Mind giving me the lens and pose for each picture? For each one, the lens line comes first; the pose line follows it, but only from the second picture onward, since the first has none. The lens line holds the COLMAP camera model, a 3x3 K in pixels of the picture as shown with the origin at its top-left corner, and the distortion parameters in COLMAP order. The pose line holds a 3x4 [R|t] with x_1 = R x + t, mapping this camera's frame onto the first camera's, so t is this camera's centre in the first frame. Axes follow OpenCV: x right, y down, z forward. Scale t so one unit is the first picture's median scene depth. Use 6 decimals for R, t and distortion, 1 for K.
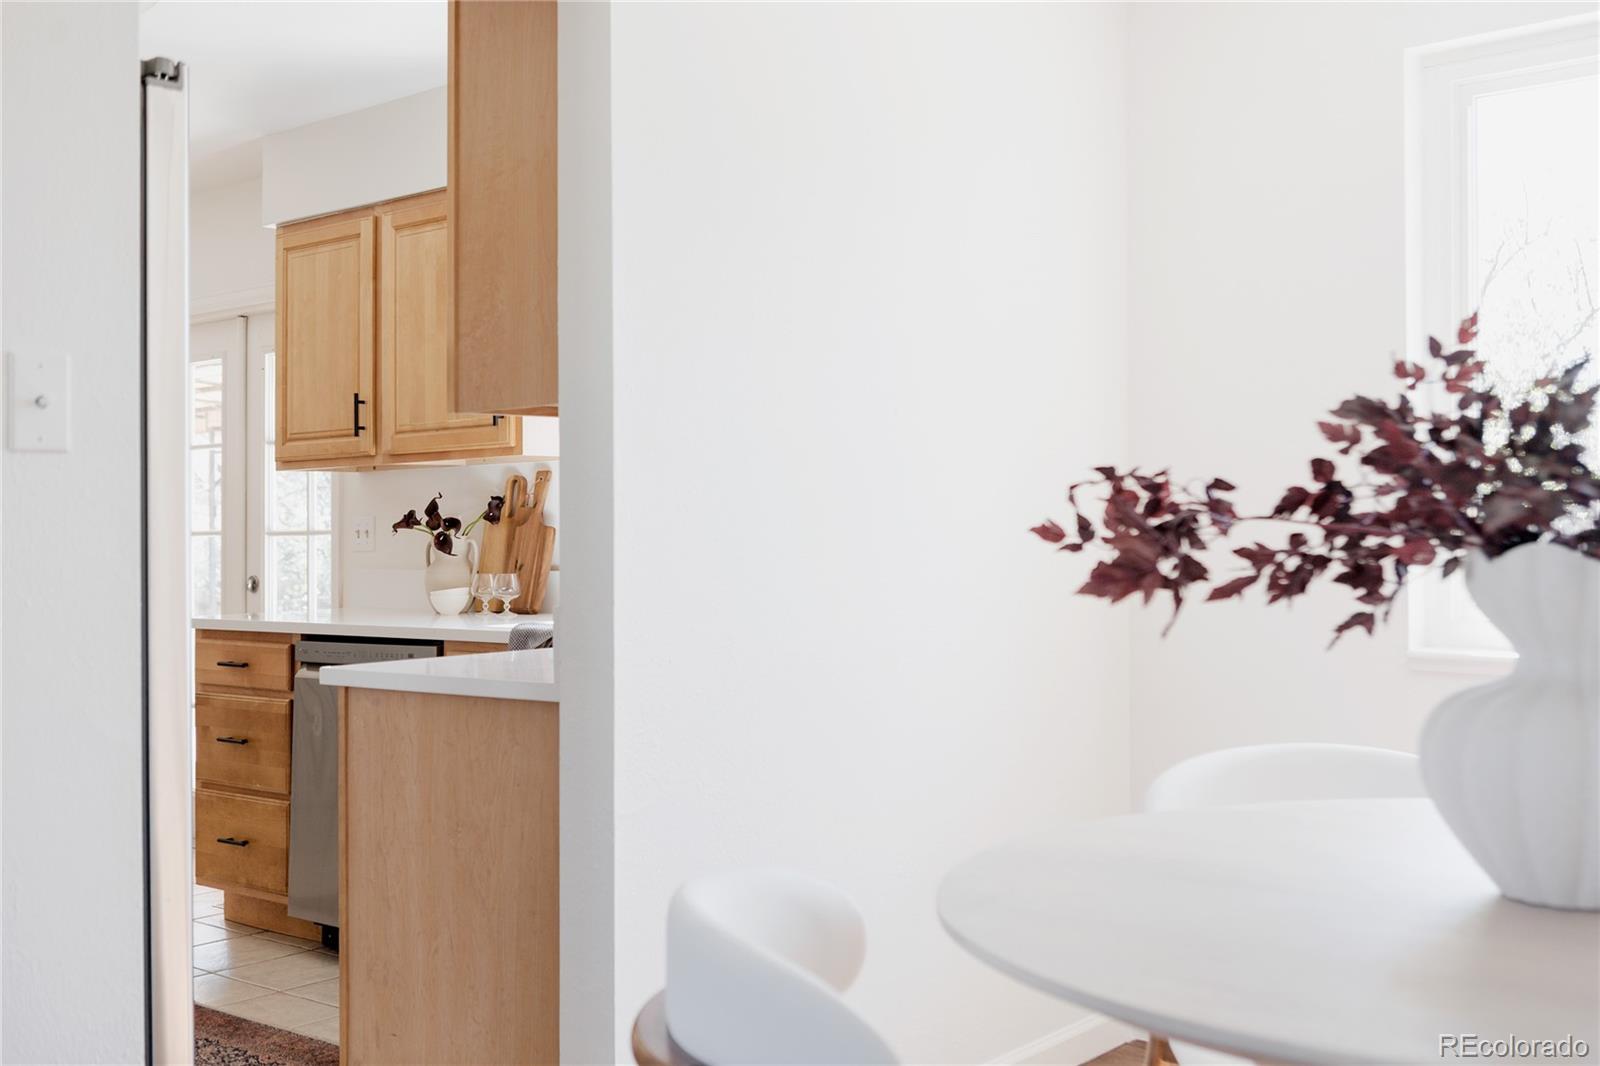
lens RADIAL K [[1681.8, 0, 801.4], [0, 1681.8, 527.5], [0, 0, 1]] dist [-0.056625, 0.000000]
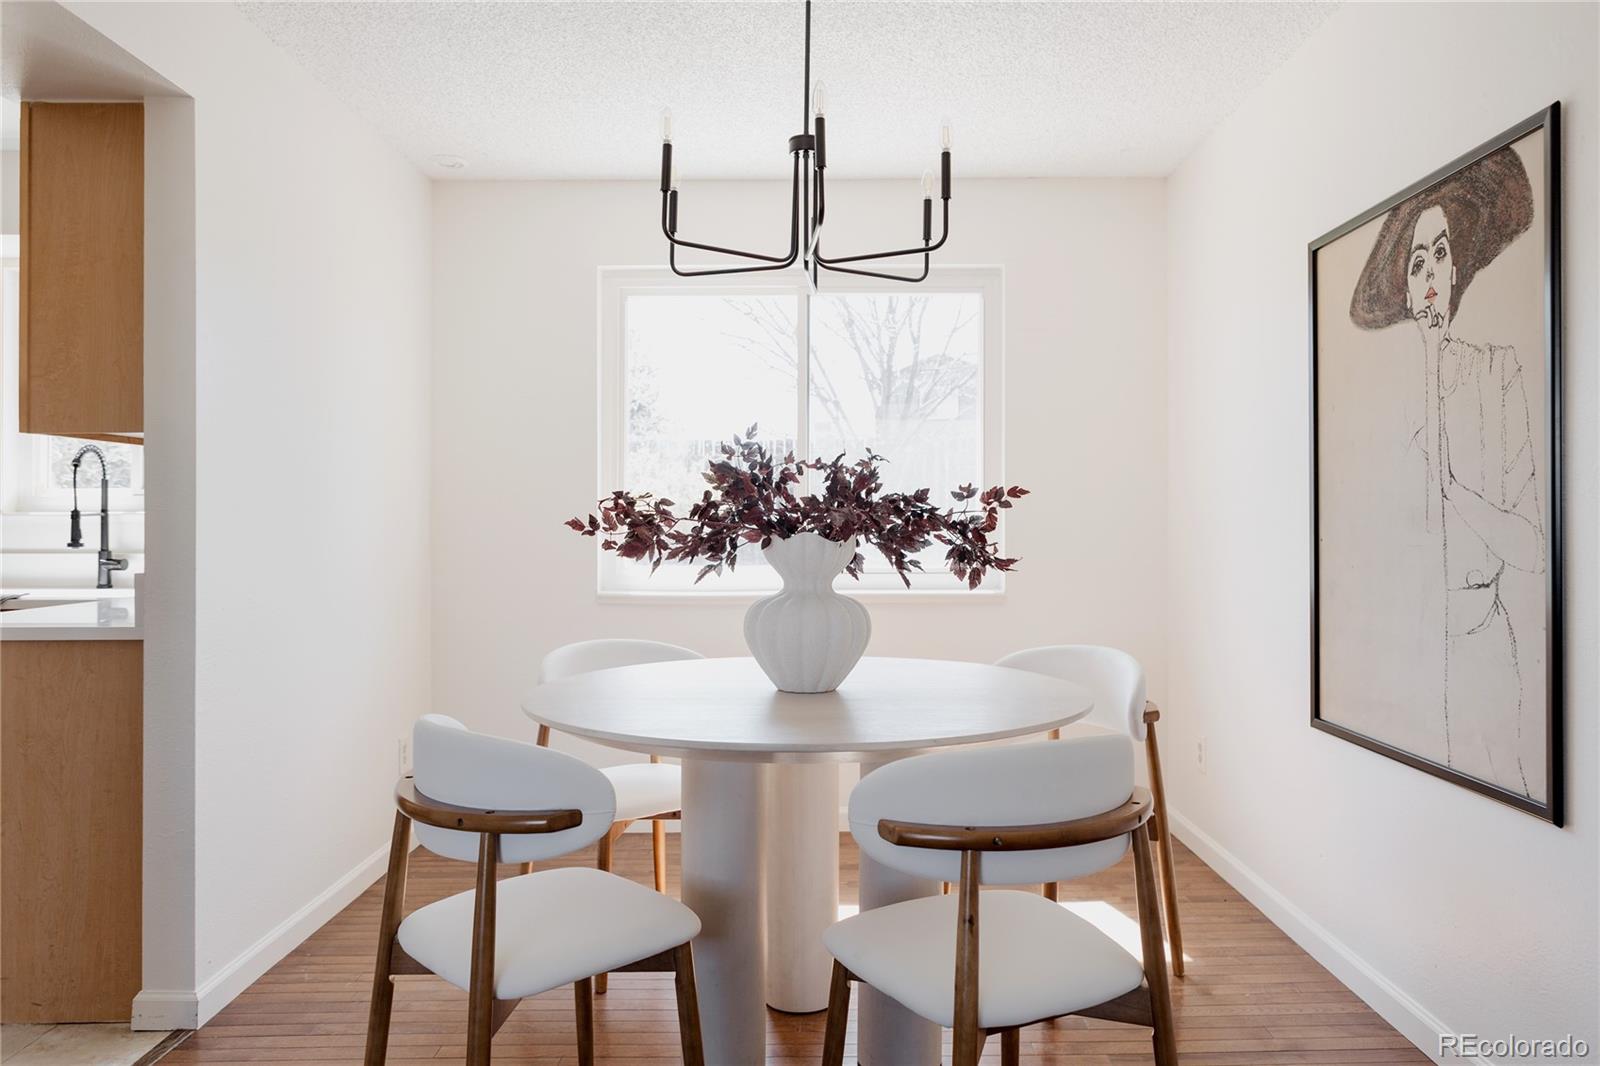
lens RADIAL K [[1094.2, 0, 801.0], [0, 1094.2, 525.3], [0, 0, 1]] dist [-0.043845, 0.003503]
pose [[0.748102, 0.011871, 0.663478, -0.485965], [-0.009654, 0.999929, -0.007005, 0.009737], [-0.663514, -0.001165, 0.748163, -0.097292]]
